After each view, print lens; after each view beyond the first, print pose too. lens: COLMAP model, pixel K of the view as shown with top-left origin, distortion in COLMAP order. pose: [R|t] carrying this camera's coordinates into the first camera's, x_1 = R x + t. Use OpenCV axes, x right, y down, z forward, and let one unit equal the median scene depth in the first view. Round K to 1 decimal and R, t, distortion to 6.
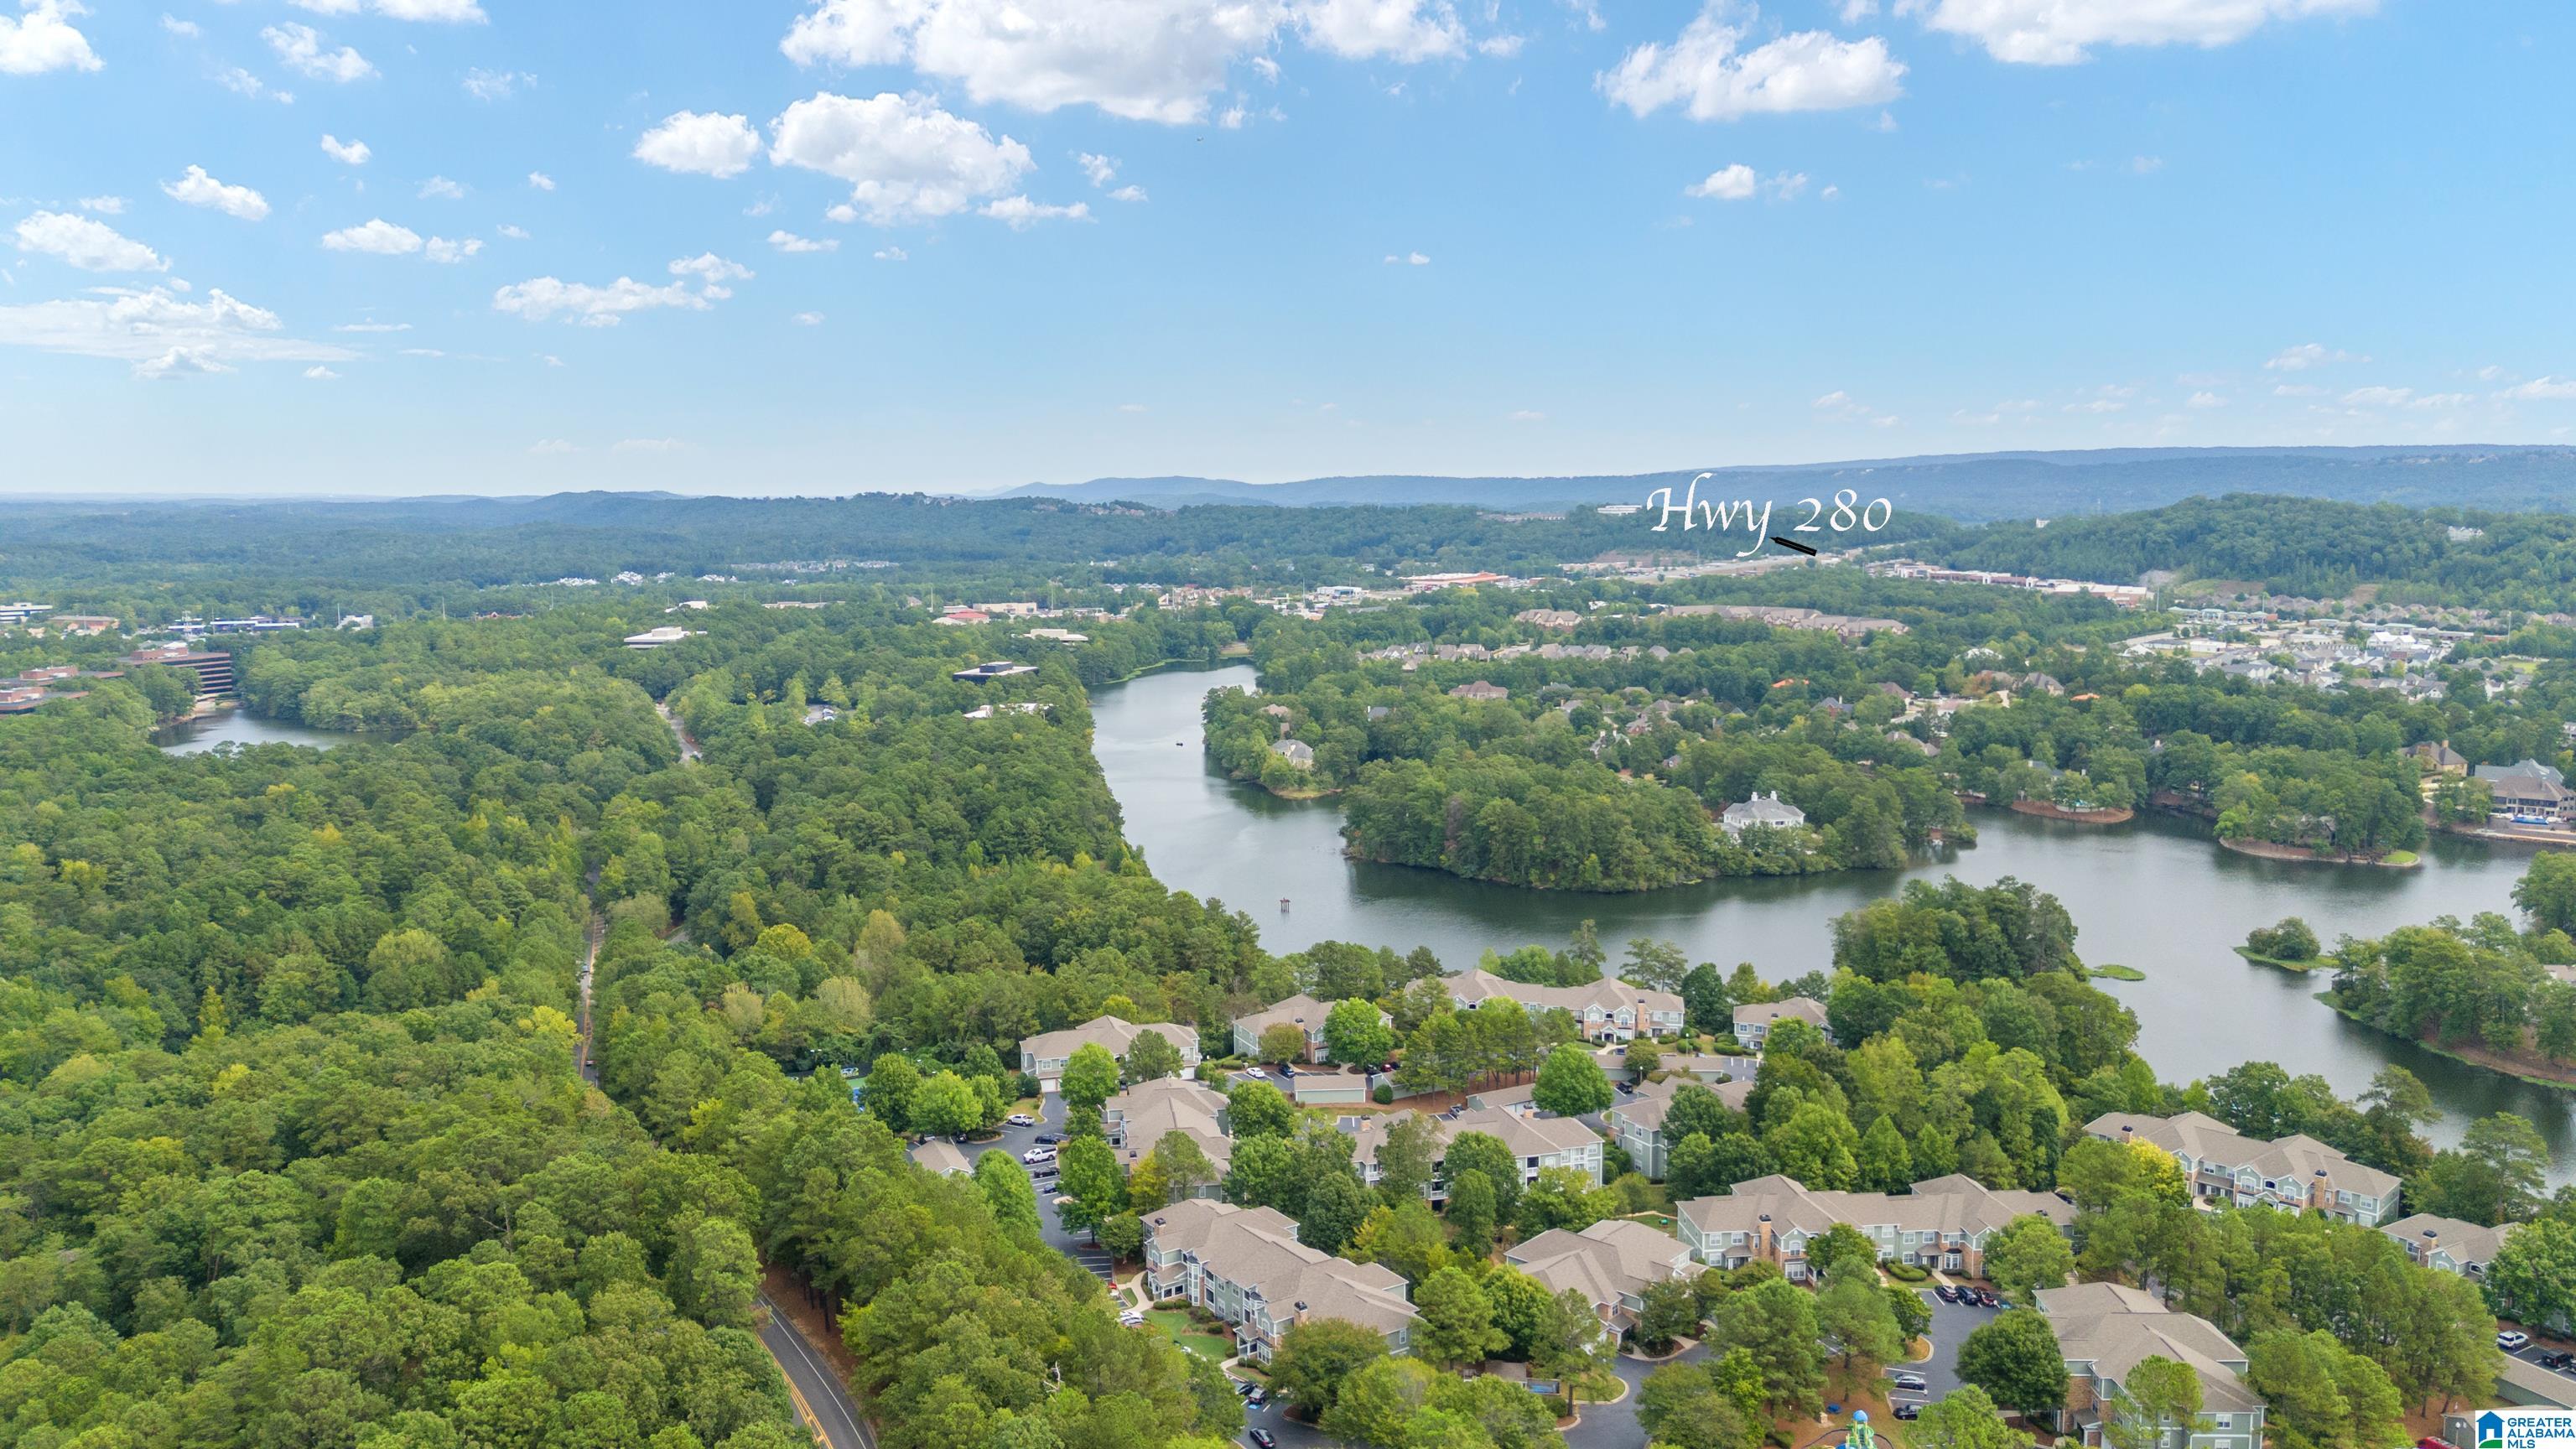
lens RADIAL K [[1806.2, 0, 1288.0], [0, 1806.2, 724.2], [0, 0, 1]] dist [0.021600, -0.015274]
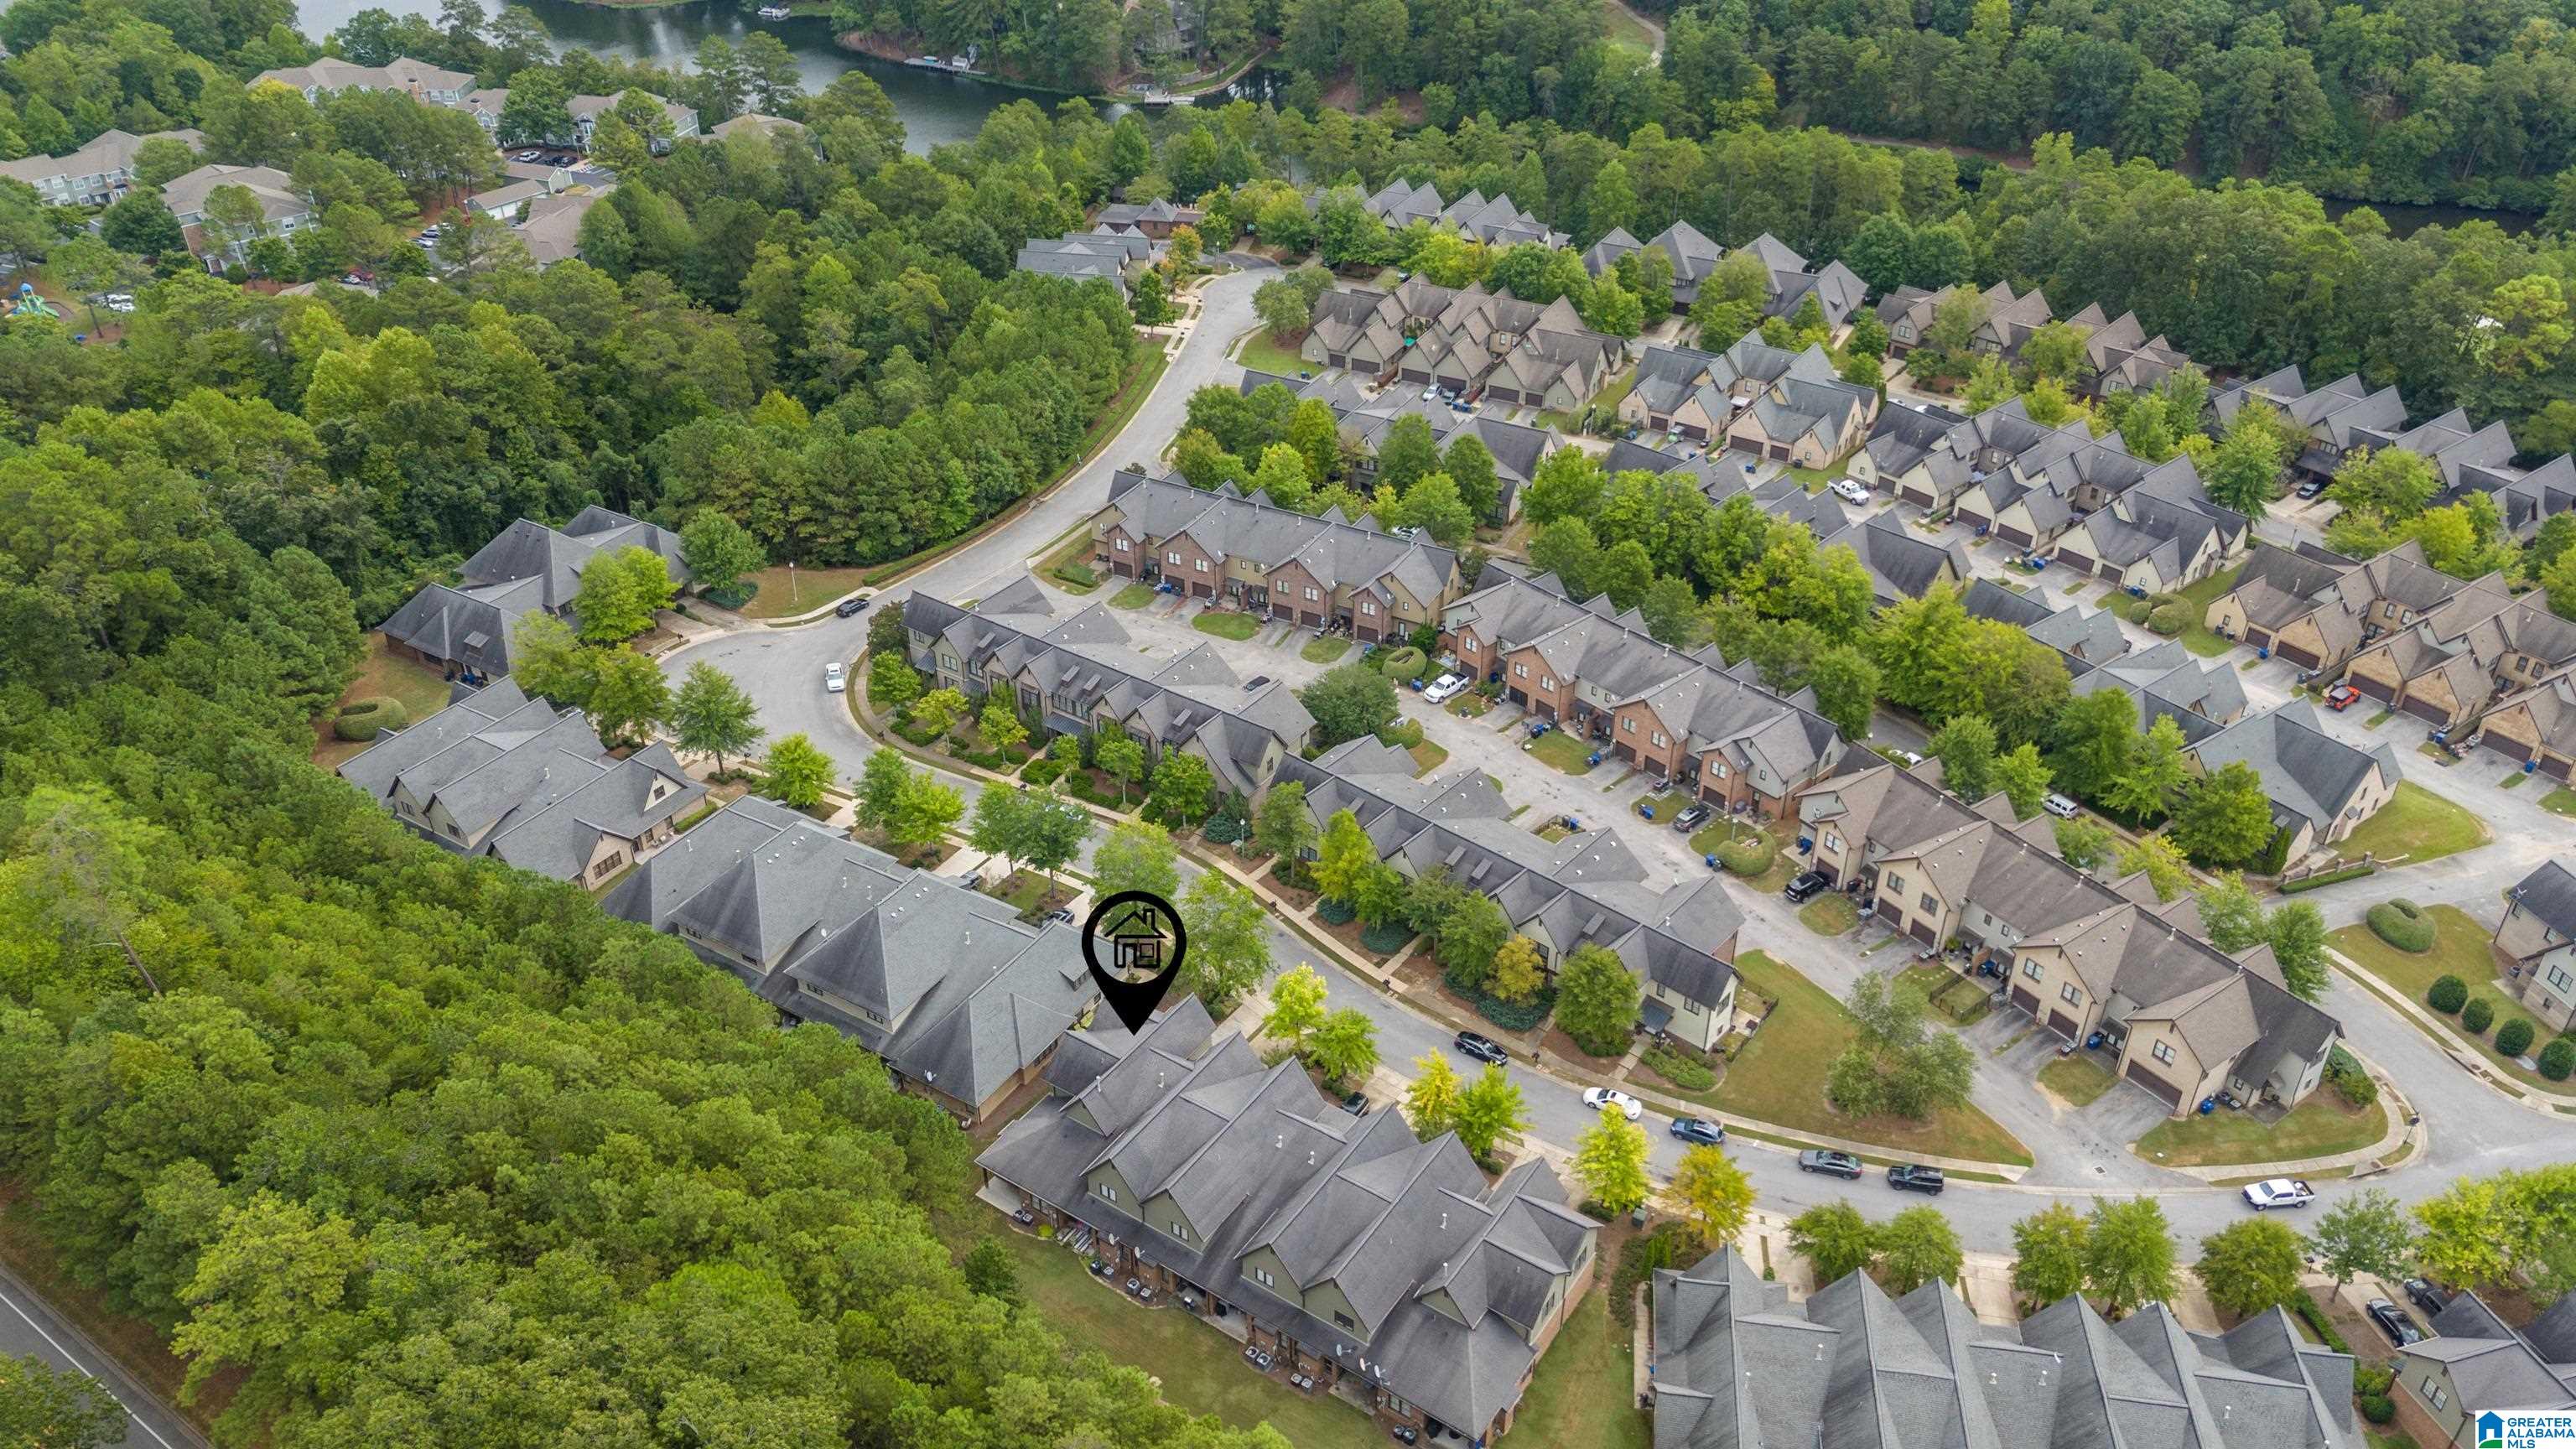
lens RADIAL K [[1806.2, 0, 1286.8], [0, 1806.2, 726.3], [0, 0, 1]] dist [0.021600, -0.015274]
pose [[0.692678, -0.397921, 0.601545, 0.015066], [0.075369, 0.869403, 0.488321, 0.052154], [-0.717299, -0.292911, 0.632207, -0.439736]]
